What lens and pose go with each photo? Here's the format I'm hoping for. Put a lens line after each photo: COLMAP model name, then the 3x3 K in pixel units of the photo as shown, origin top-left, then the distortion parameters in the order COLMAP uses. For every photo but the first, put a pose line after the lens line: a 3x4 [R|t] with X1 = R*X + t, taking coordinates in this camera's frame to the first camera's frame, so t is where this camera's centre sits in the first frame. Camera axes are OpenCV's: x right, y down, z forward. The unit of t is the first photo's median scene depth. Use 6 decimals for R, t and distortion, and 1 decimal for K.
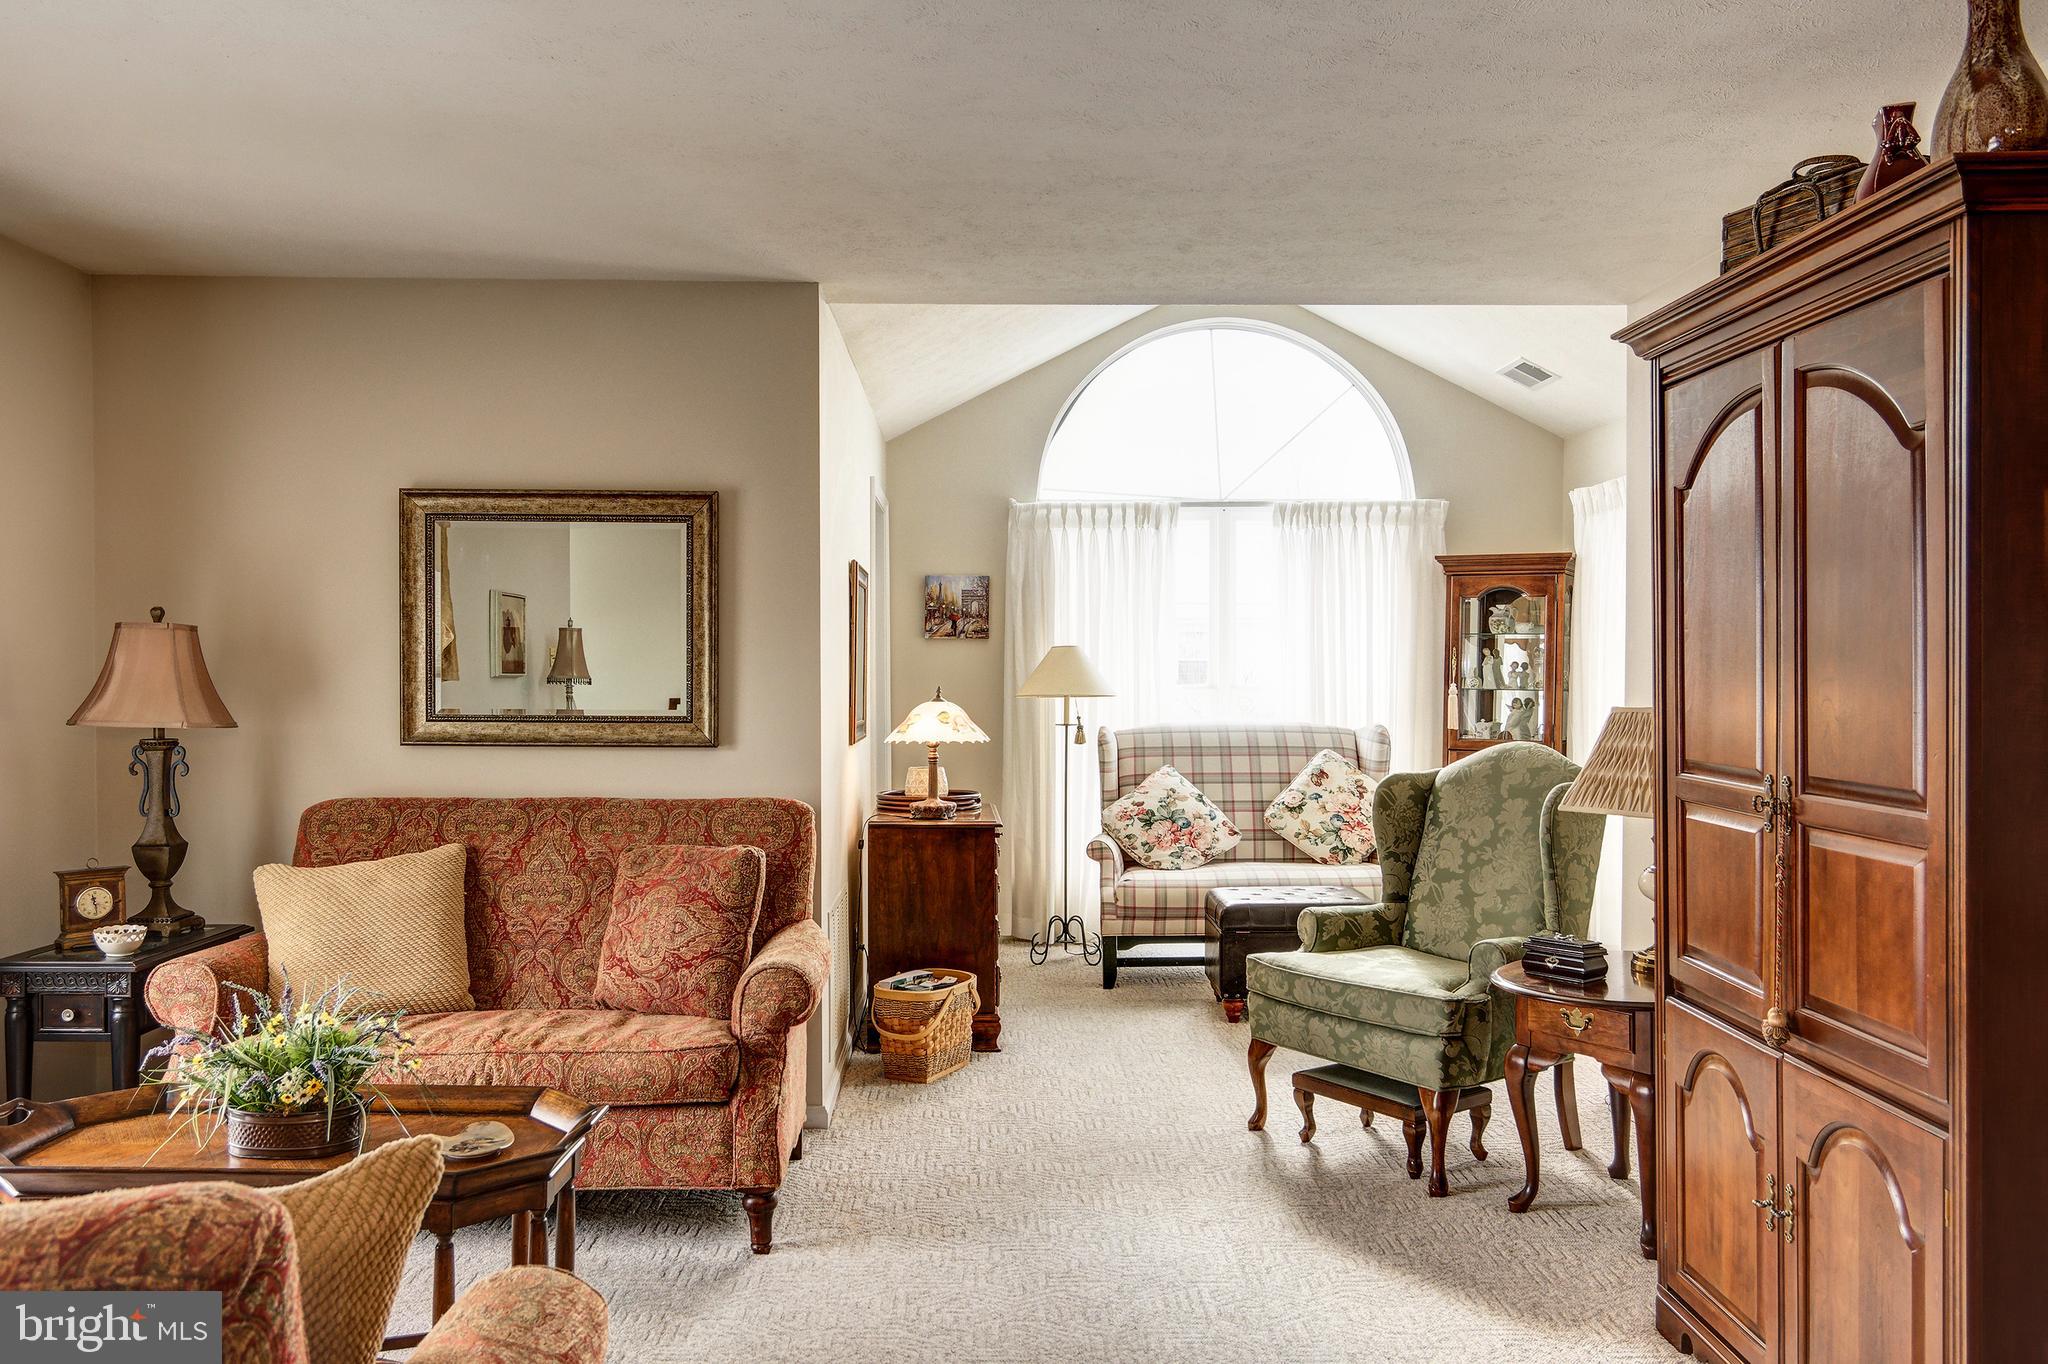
lens RADIAL K [[1573.0, 0, 1024.0], [0, 1573.0, 682.0], [0, 0, 1]] dist [-0.000996, -0.004984]
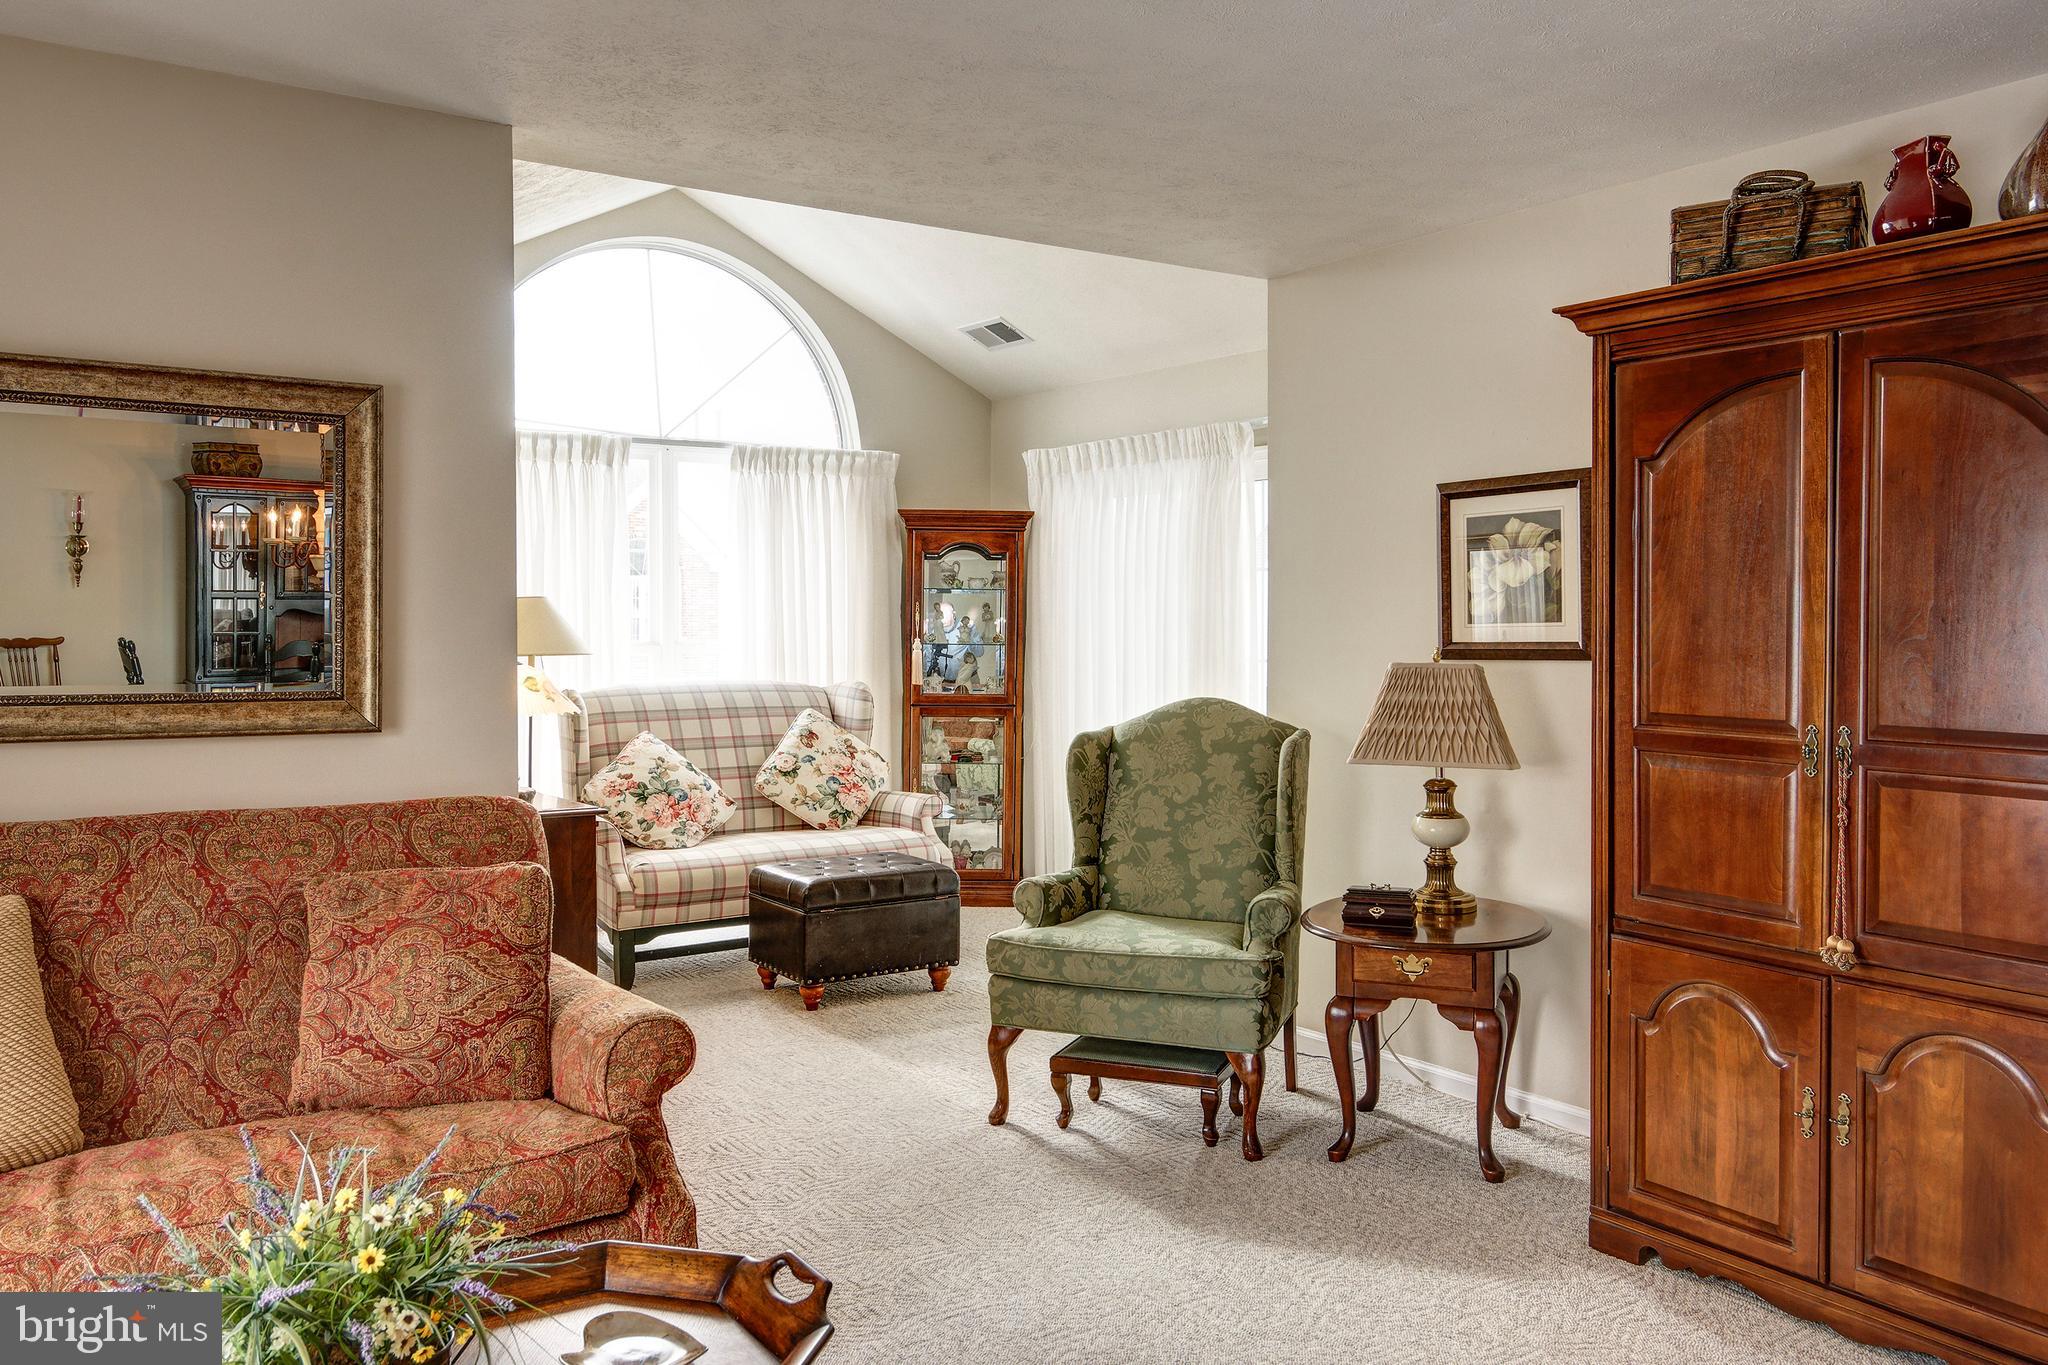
lens RADIAL K [[1570.8, 0, 1026.3], [0, 1570.8, 637.4], [0, 0, 1]] dist [0.003363, -0.000221]
pose [[0.840892, -0.004001, 0.541188, -0.334592], [0.002769, 0.999991, 0.003091, -0.004307], [-0.541196, -0.001101, 0.840896, 0.211424]]
